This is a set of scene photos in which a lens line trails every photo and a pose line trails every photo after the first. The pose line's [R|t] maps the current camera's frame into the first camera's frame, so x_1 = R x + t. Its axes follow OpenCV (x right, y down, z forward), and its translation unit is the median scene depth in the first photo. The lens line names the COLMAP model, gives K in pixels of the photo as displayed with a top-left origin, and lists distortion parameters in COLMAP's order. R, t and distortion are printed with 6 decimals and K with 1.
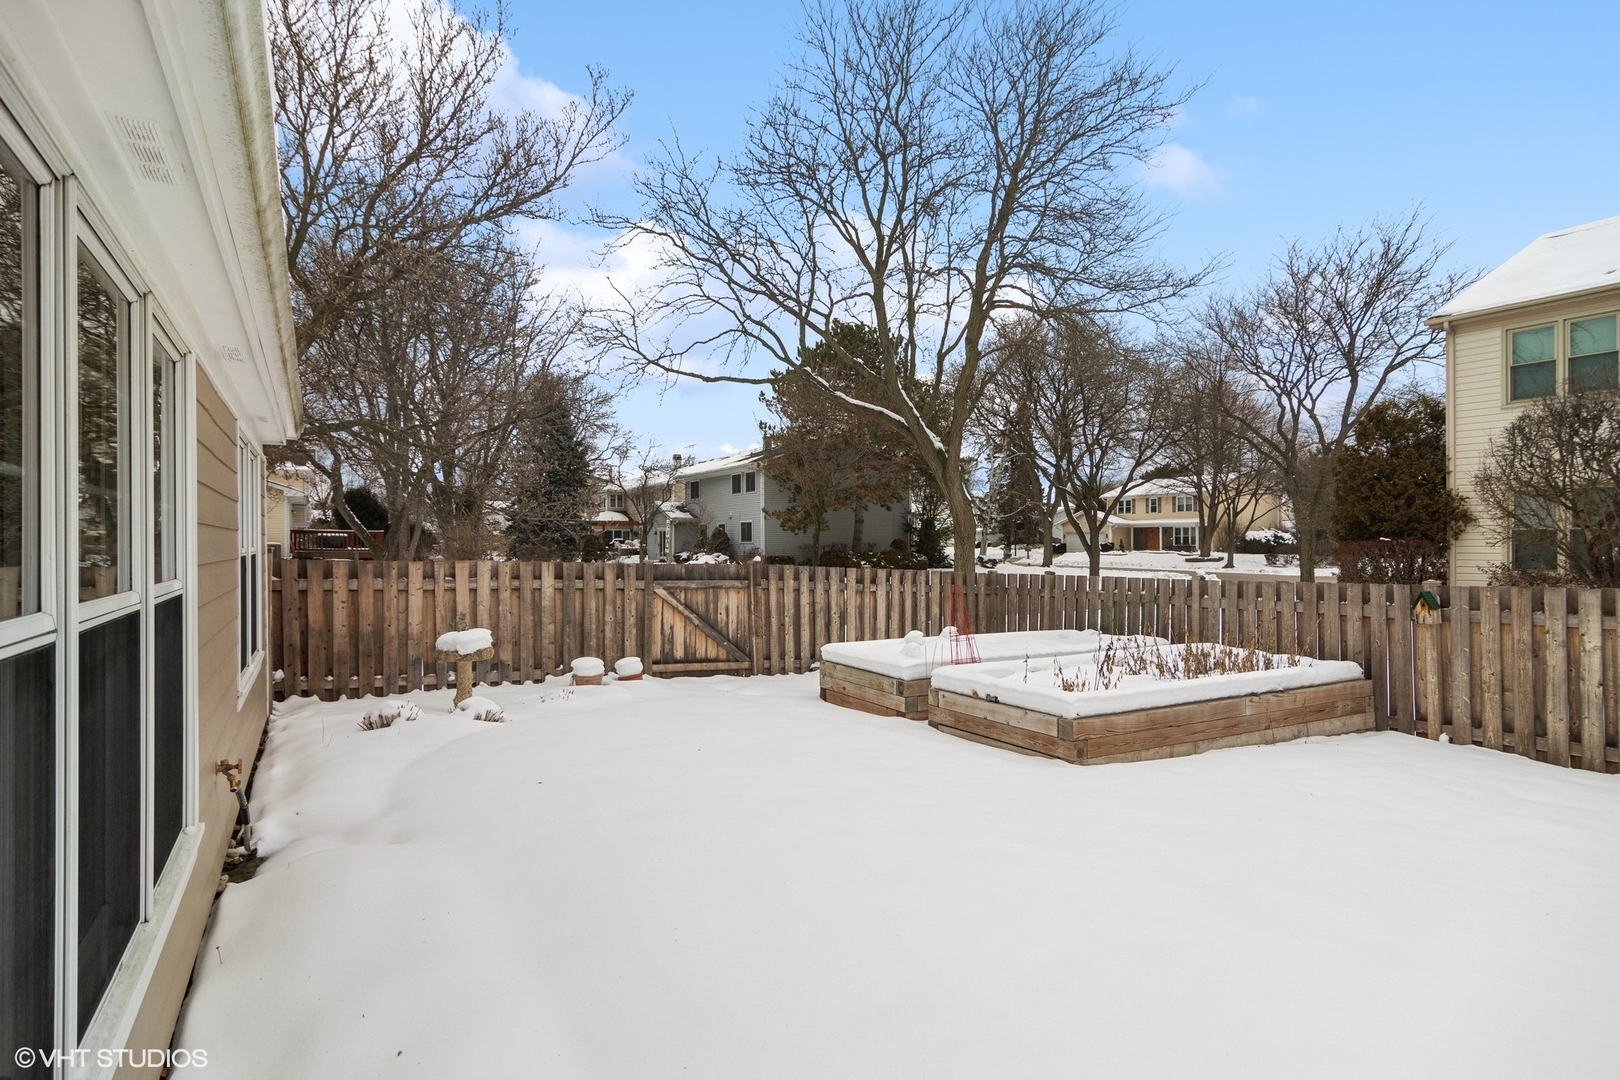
lens RADIAL K [[885.8, 0, 812.6], [0, 885.8, 536.0], [0, 0, 1]] dist [0.006963, 0.003077]
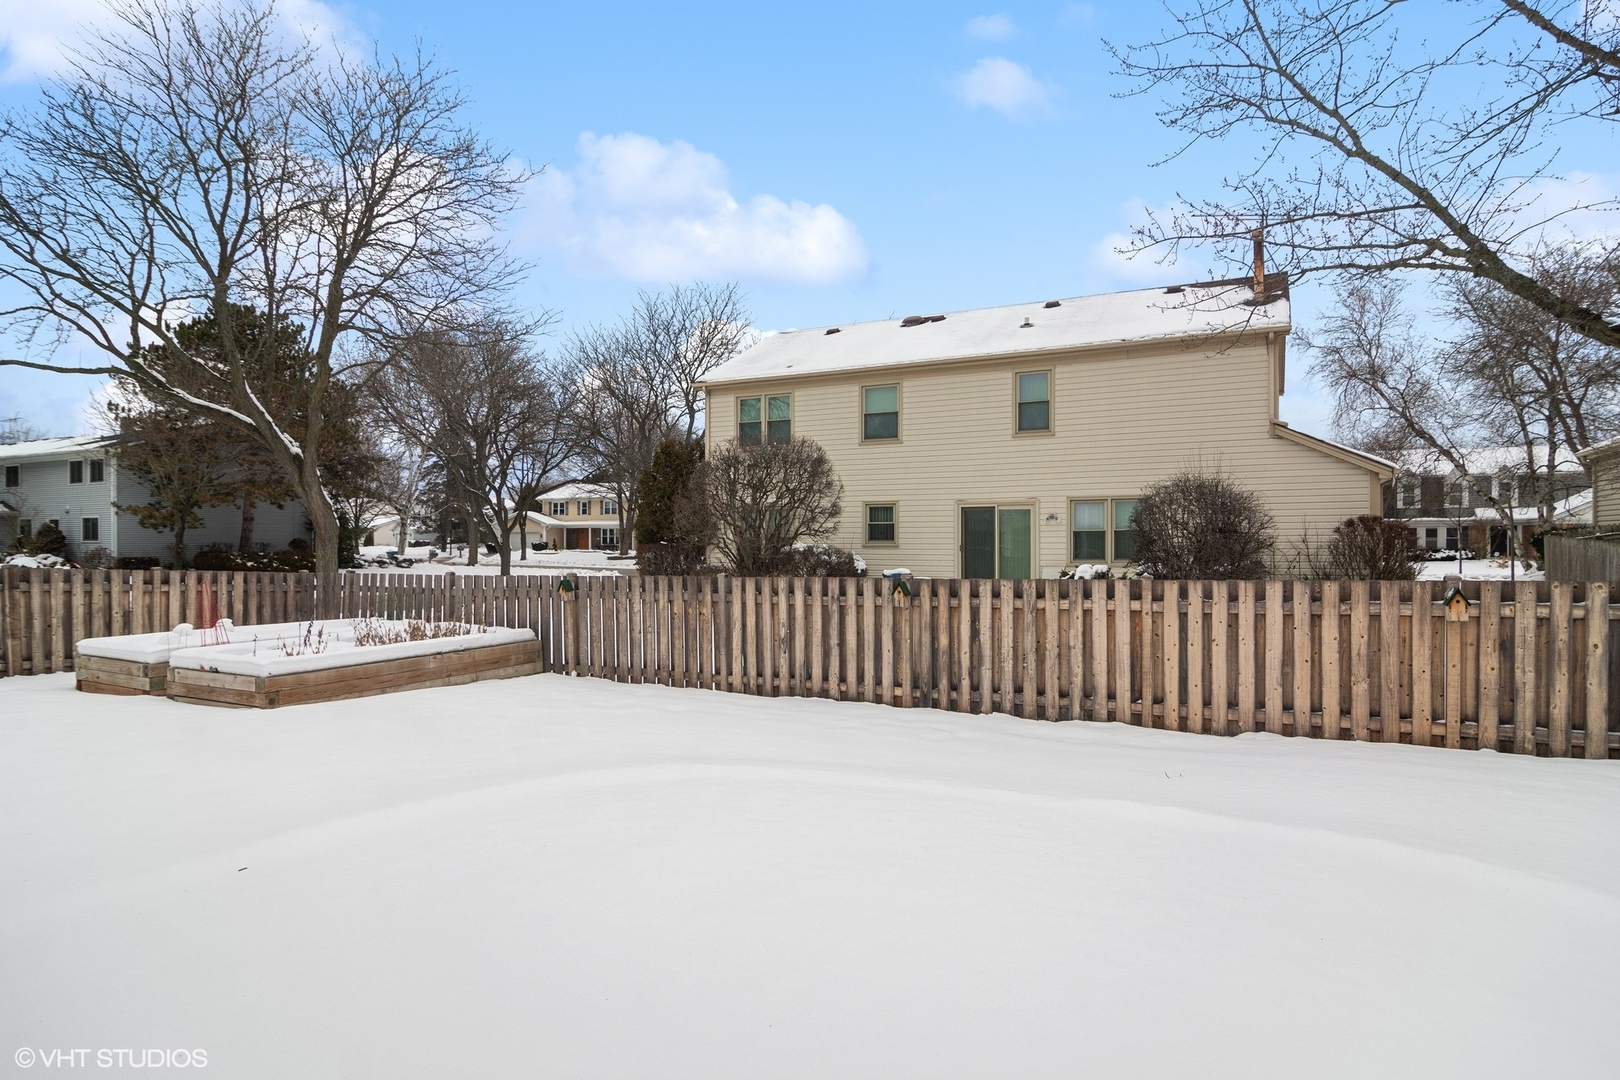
lens RADIAL K [[885.8, 0, 812.6], [0, 885.8, 536.0], [0, 0, 1]] dist [0.006963, 0.003077]
pose [[0.836888, 0.006716, 0.547333, 0.073331], [-0.007670, 0.999970, -0.000543, -0.005757], [-0.547320, -0.003743, 0.836915, -0.185589]]
